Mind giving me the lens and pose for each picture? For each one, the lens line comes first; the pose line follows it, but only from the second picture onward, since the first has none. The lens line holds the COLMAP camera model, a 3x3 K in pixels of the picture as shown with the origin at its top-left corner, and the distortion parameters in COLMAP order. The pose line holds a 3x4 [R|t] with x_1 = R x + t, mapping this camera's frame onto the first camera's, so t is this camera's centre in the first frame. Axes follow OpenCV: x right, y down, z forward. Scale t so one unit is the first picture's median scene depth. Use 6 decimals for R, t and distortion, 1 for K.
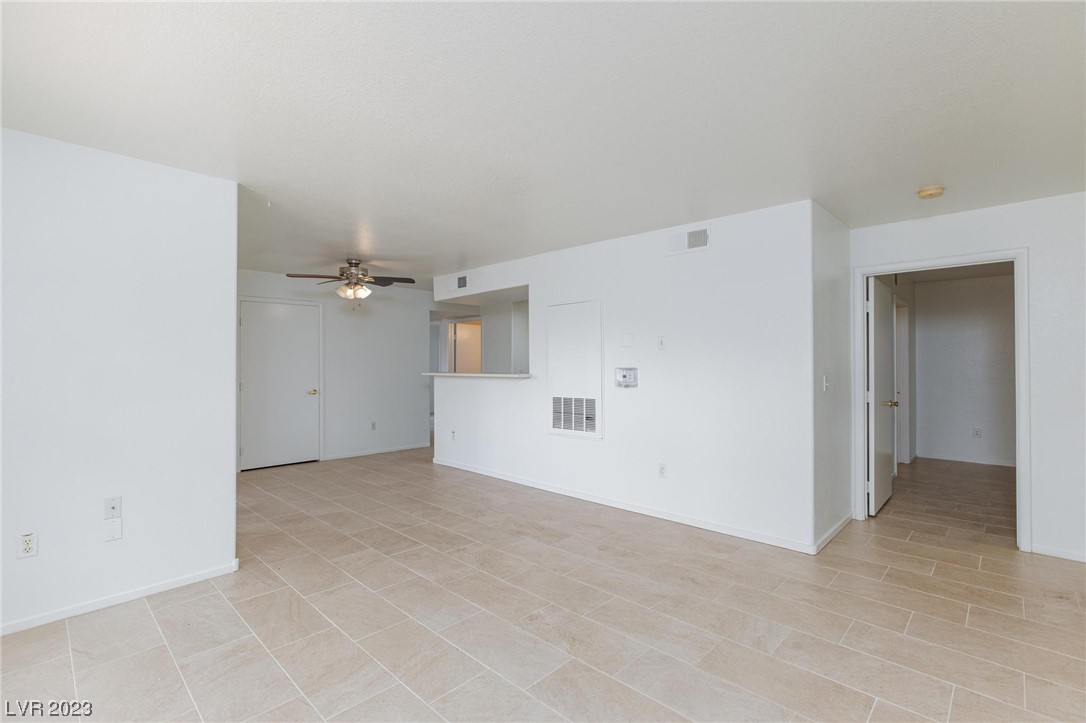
lens RADIAL K [[492.8, 0, 546.4], [0, 492.8, 358.3], [0, 0, 1]] dist [-0.002060, 0.001384]
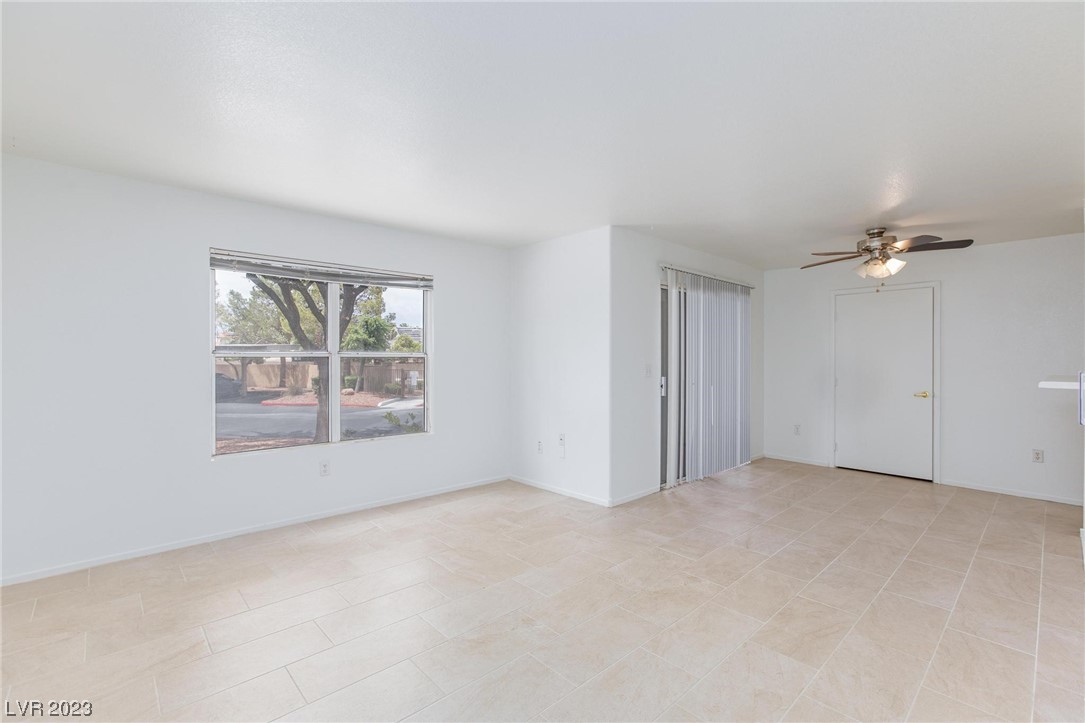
lens RADIAL K [[492.4, 0, 546.5], [0, 492.4, 362.5], [0, 0, 1]] dist [-0.002060, 0.001384]
pose [[-0.053592, 0.005338, -0.998549, 0.597685], [0.007178, 0.999962, 0.004960, 0.012255], [0.998537, -0.006901, -0.053628, 0.705310]]
